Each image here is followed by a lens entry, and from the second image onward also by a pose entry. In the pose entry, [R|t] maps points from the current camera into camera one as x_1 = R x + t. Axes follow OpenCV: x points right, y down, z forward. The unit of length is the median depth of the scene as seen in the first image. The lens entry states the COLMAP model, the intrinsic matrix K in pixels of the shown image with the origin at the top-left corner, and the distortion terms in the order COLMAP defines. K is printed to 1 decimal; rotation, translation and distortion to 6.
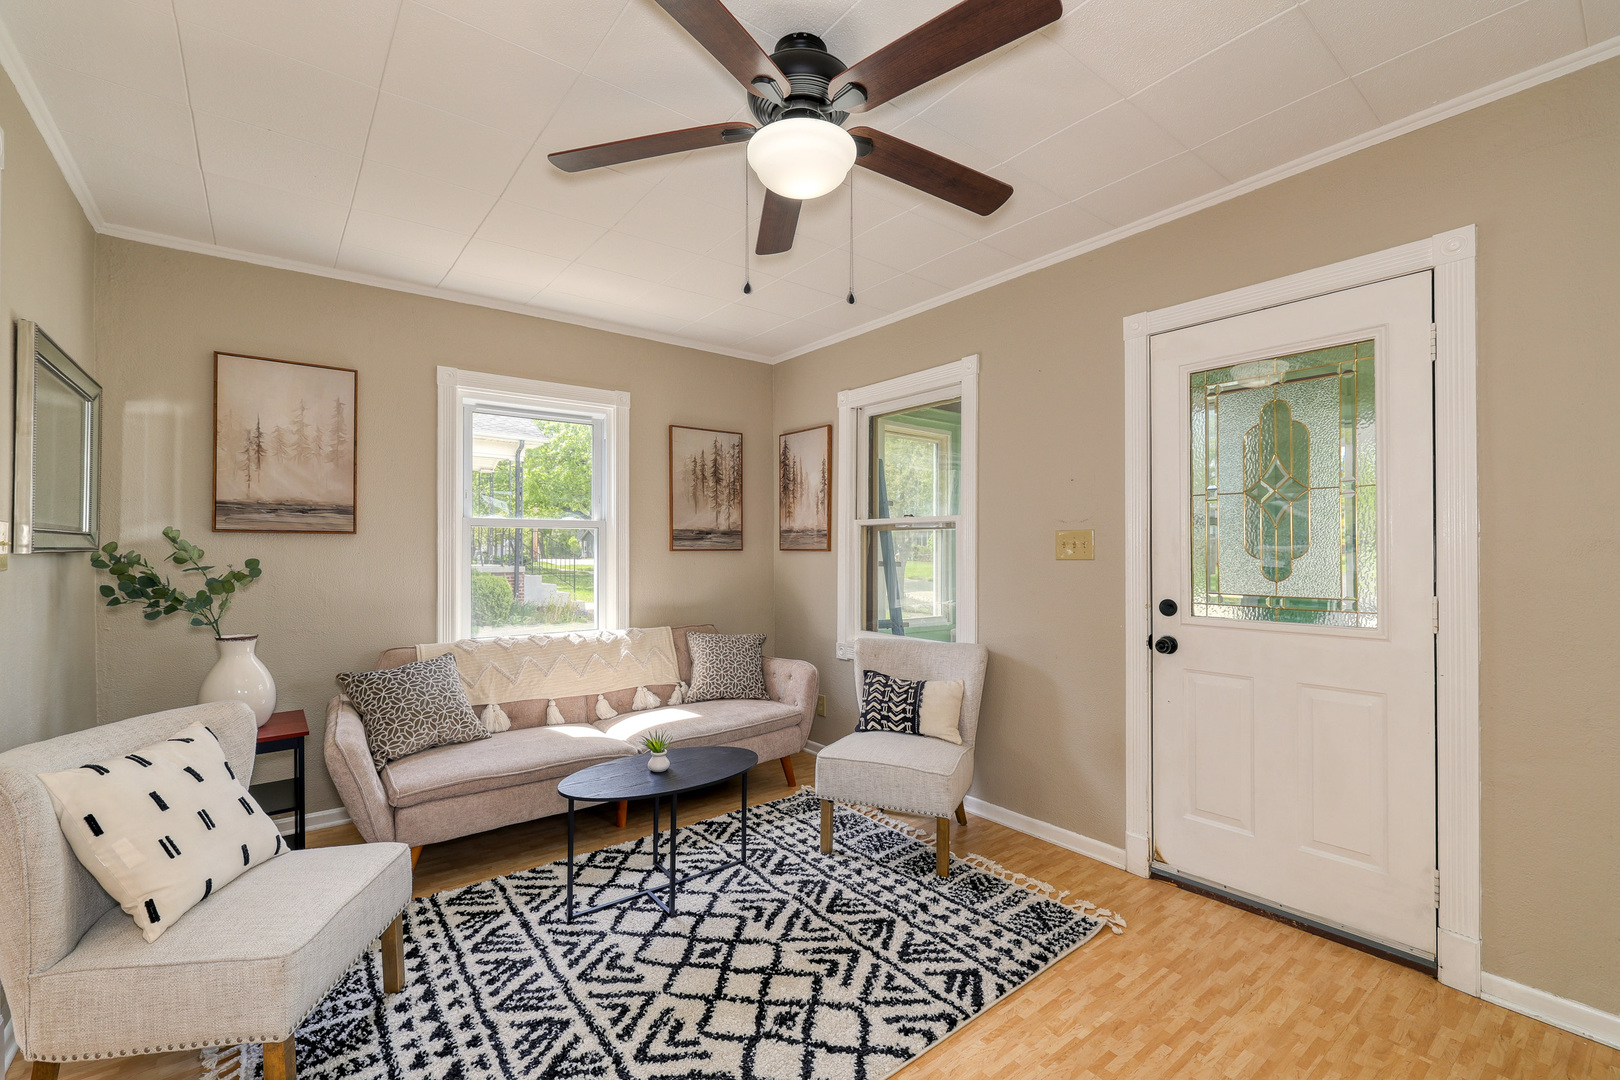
lens RADIAL K [[688.7, 0, 811.5], [0, 688.7, 547.6], [0, 0, 1]] dist [-0.002824, -0.000207]
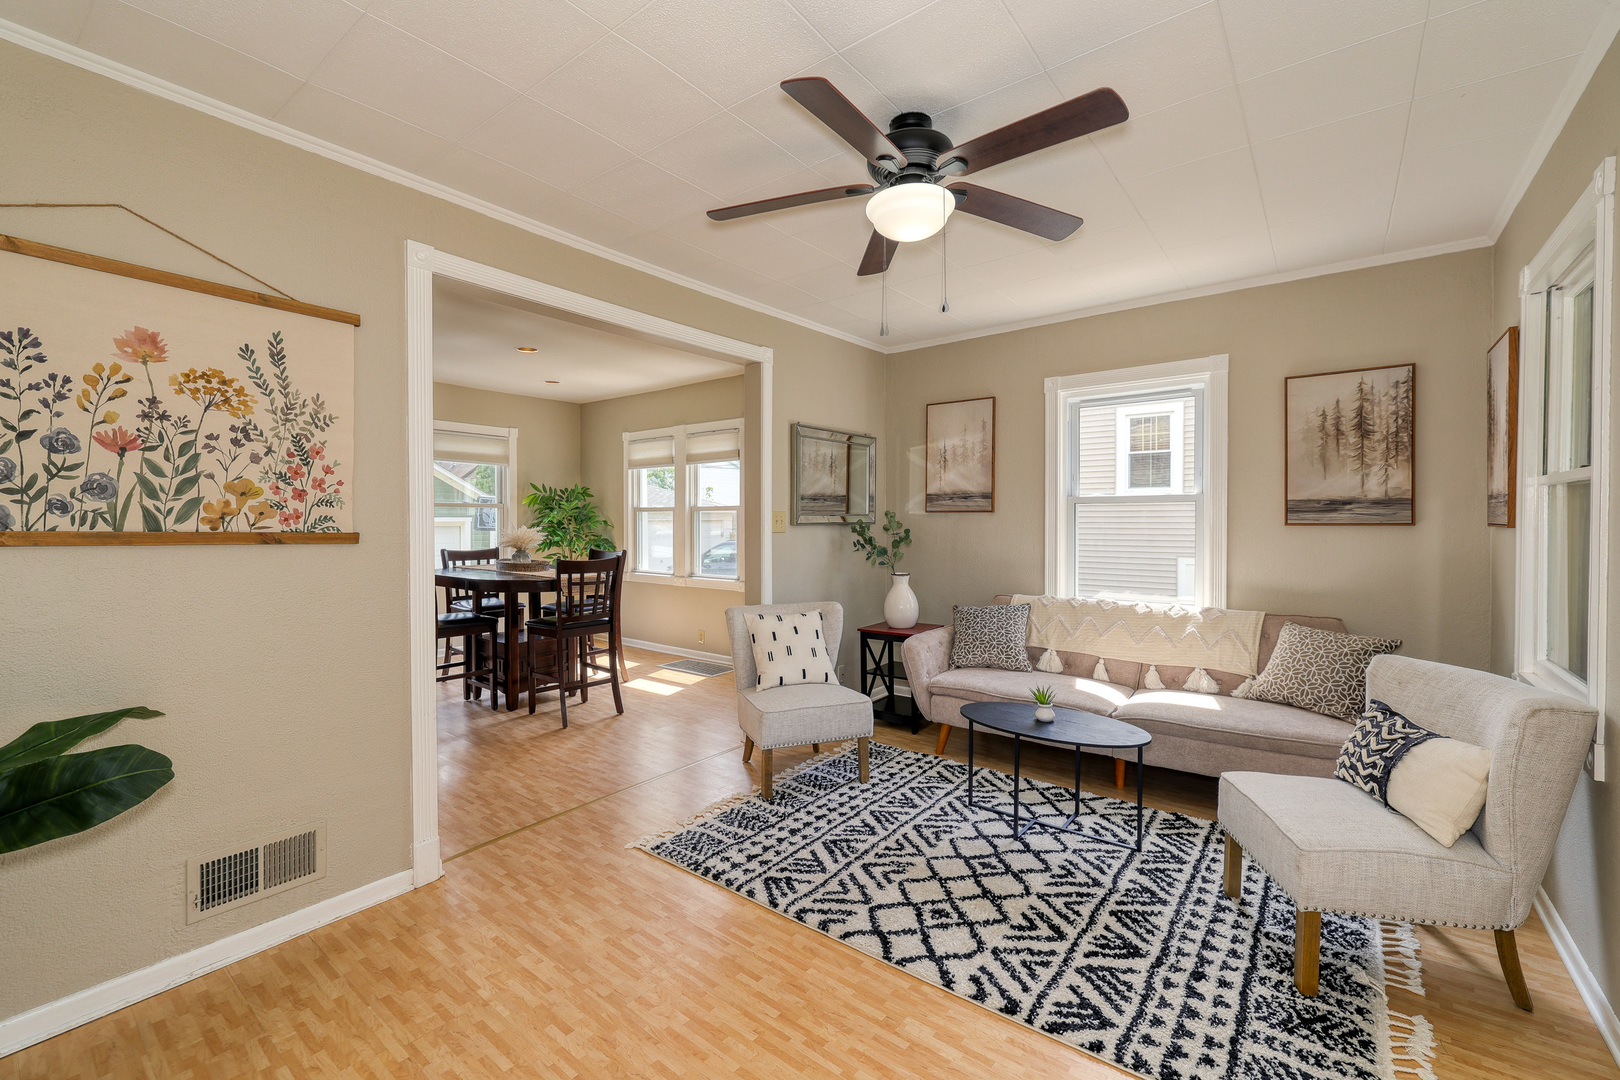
lens RADIAL K [[694.9, 0, 804.7], [0, 694.9, 528.7], [0, 0, 1]] dist [-0.000060, 0.000074]
pose [[0.229740, 0.012560, -0.973171, 0.834187], [0.004883, 0.999889, 0.014057, -0.010012], [0.973240, -0.007982, 0.229653, 0.373452]]
